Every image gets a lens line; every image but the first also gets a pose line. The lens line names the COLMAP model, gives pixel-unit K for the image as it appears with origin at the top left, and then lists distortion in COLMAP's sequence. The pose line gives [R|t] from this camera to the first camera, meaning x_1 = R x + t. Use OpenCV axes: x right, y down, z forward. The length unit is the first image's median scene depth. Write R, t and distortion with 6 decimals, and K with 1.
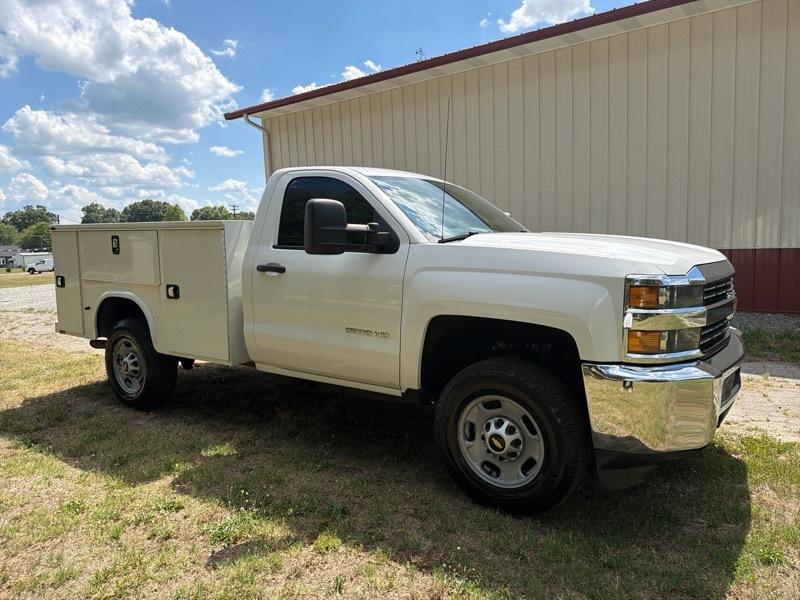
lens RADIAL K [[561.5, 0, 403.5], [0, 561.5, 300.2], [0, 0, 1]] dist [0.041500, -0.058510]
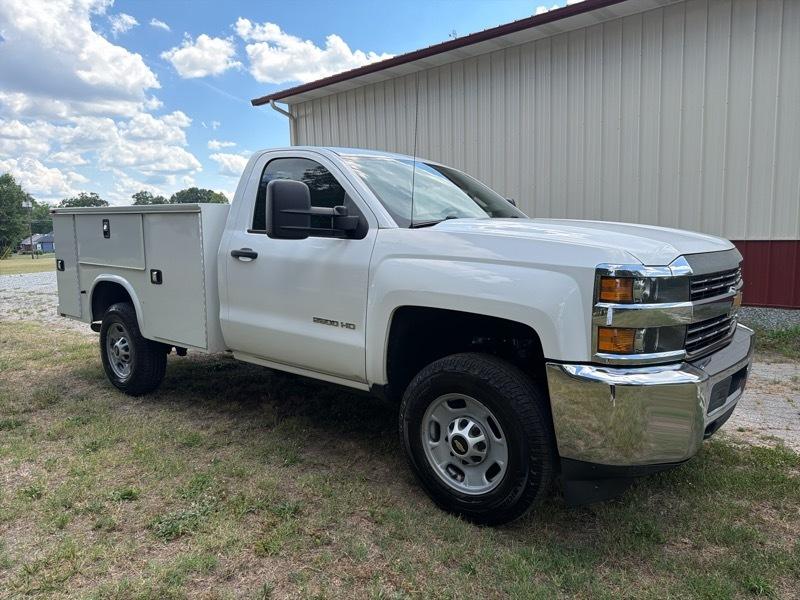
lens RADIAL K [[563.8, 0, 399.1], [0, 563.8, 301.9], [0, 0, 1]] dist [0.037110, -0.051016]
pose [[0.996824, 0.018738, -0.077394, 0.120005], [-0.017043, 0.999601, 0.022507, -0.000627], [0.077785, -0.021116, 0.996747, 0.066305]]
